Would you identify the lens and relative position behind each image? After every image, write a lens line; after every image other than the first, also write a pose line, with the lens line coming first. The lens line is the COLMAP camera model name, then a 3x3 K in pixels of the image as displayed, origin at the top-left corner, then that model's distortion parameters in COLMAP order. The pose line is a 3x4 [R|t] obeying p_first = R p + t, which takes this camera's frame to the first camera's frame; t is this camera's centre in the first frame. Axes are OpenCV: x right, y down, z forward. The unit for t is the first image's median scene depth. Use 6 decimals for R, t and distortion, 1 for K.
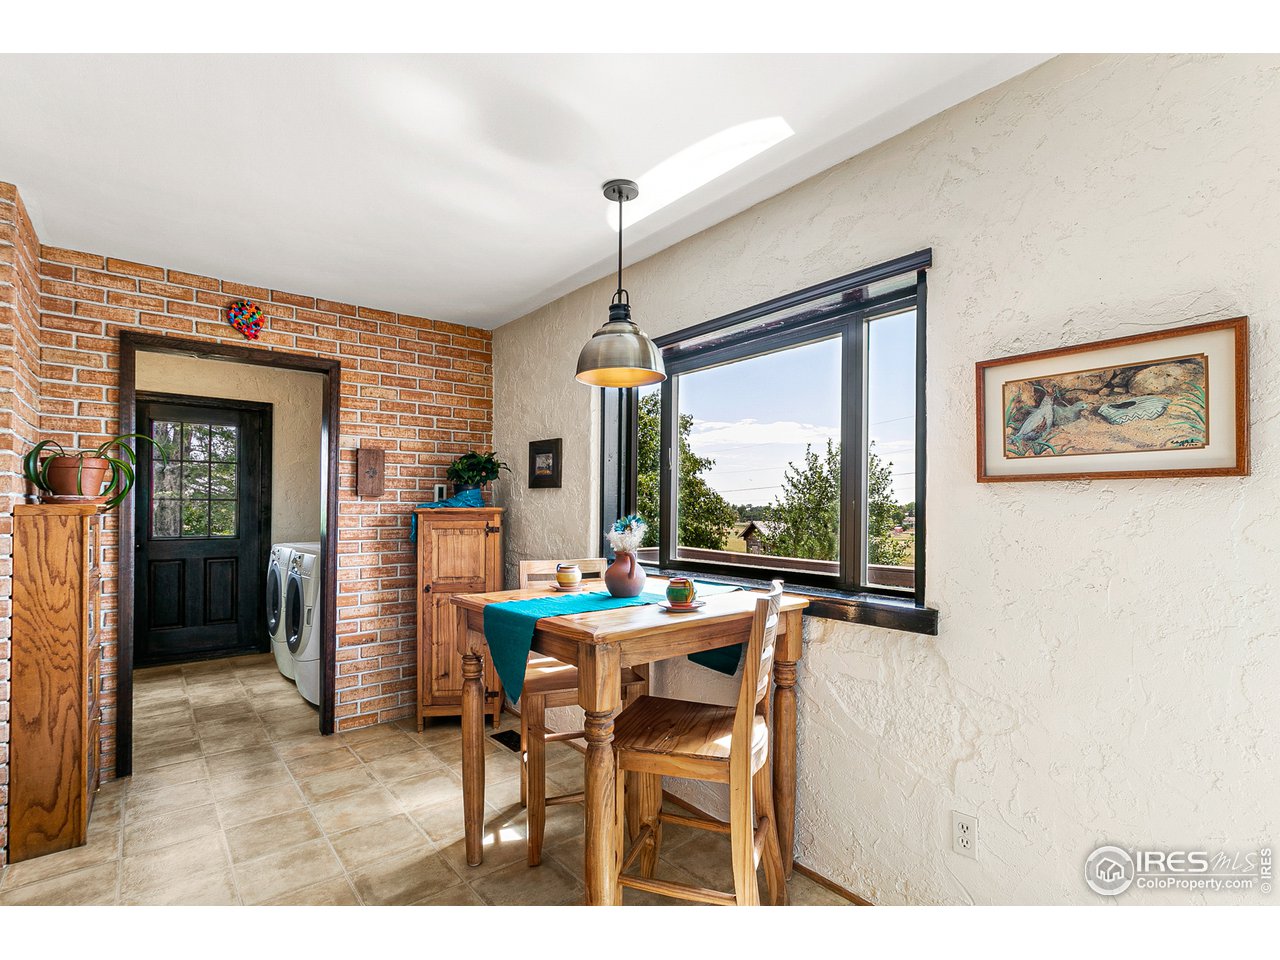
lens RADIAL K [[615.7, 0, 632.8], [0, 615.7, 499.2], [0, 0, 1]] dist [0.000694, -0.000562]
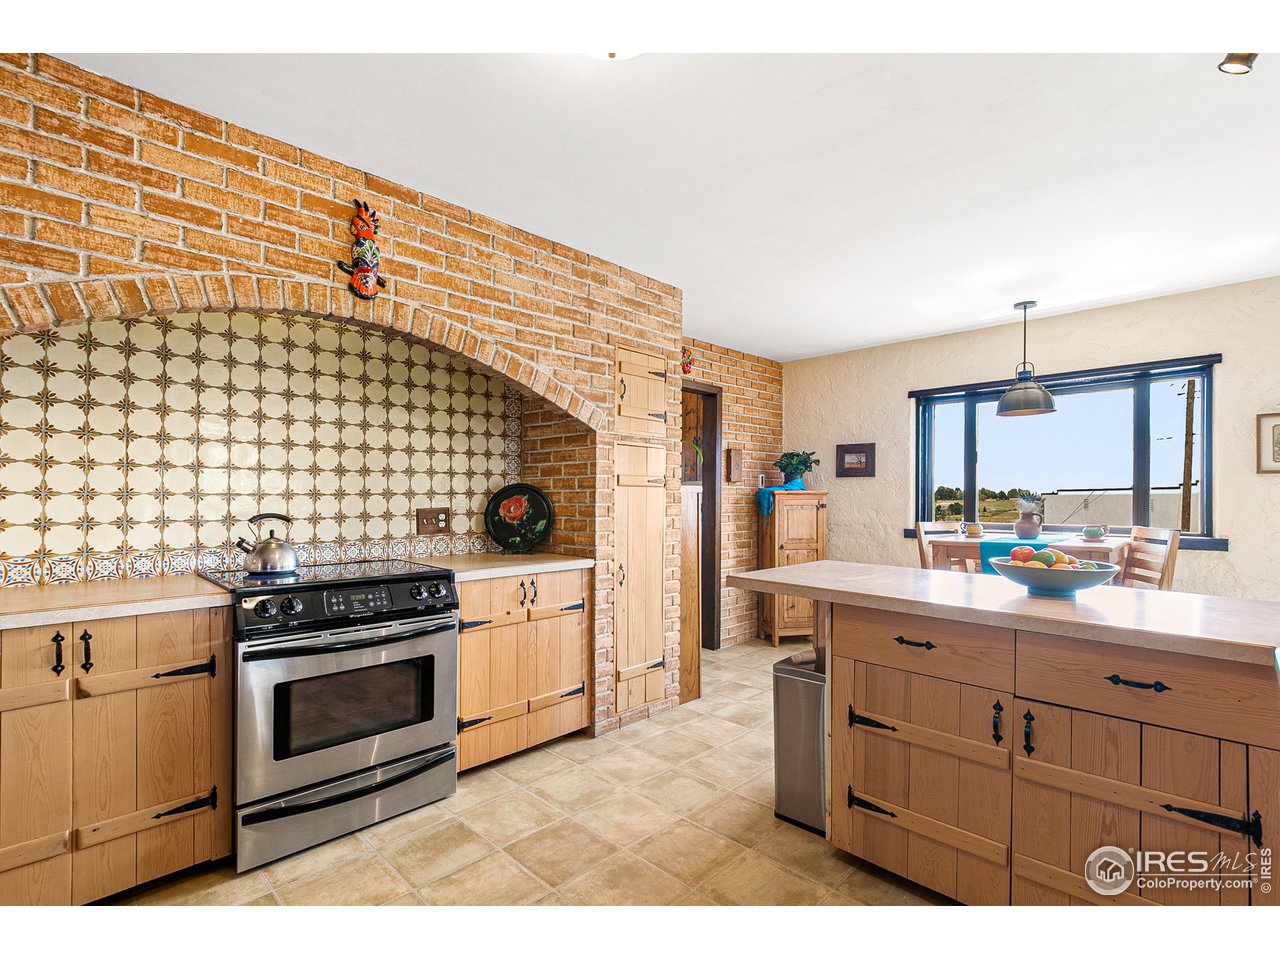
lens RADIAL K [[615.7, 0, 632.8], [0, 615.7, 499.2], [0, 0, 1]] dist [0.000694, -0.000562]
pose [[0.994945, -0.002598, 0.100391, -1.217419], [0.001133, 0.999892, 0.014641, 0.017924], [-0.100418, -0.014453, 0.994840, -0.584113]]
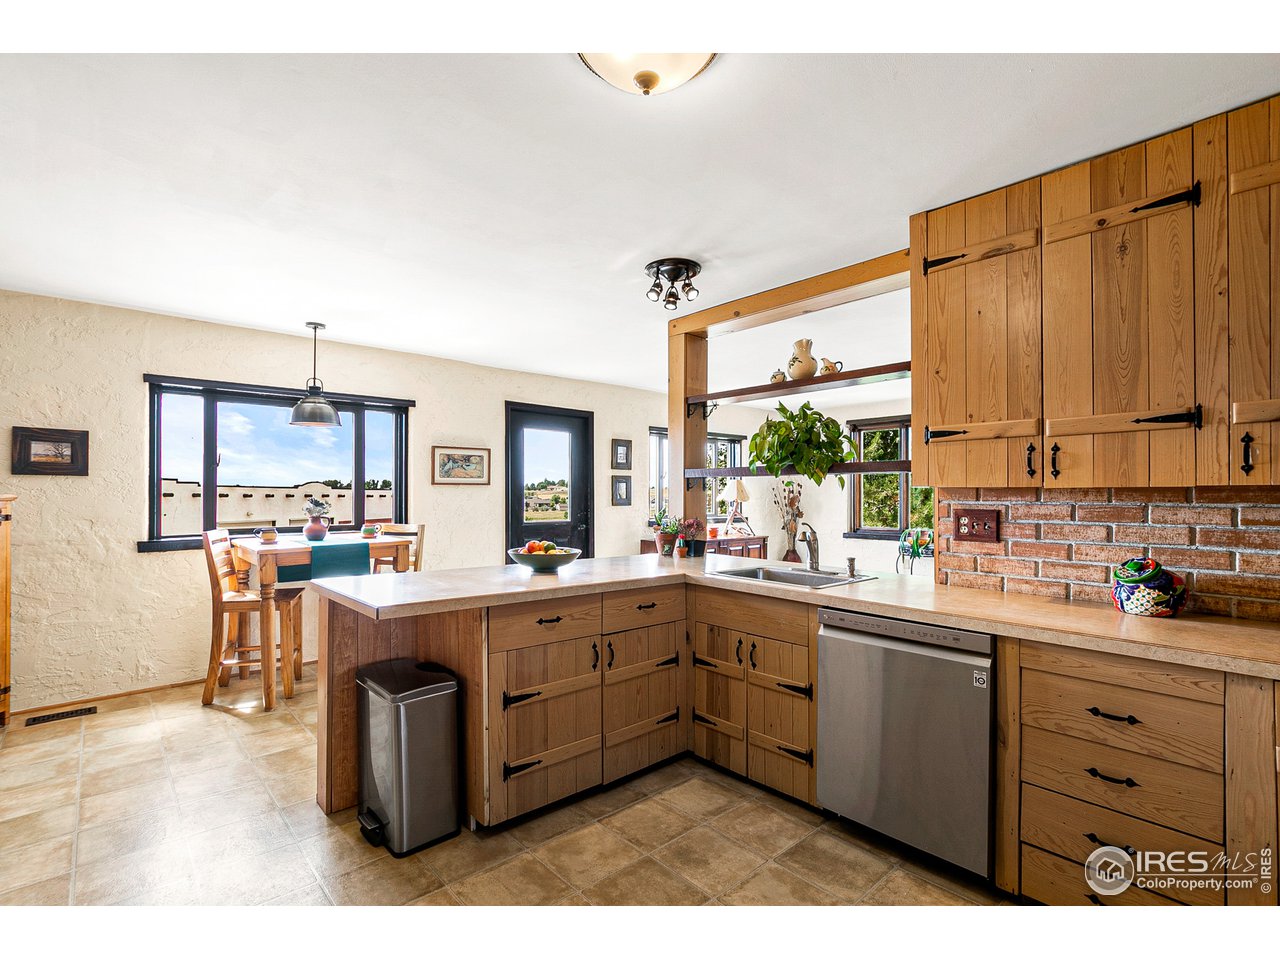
lens RADIAL K [[615.7, 0, 632.8], [0, 615.7, 499.2], [0, 0, 1]] dist [0.000694, -0.000562]
pose [[-0.046736, -0.011996, 0.998835, -1.839024], [-0.011115, 0.999872, 0.011489, -0.001566], [-0.998845, -0.010566, -0.046863, 0.110325]]
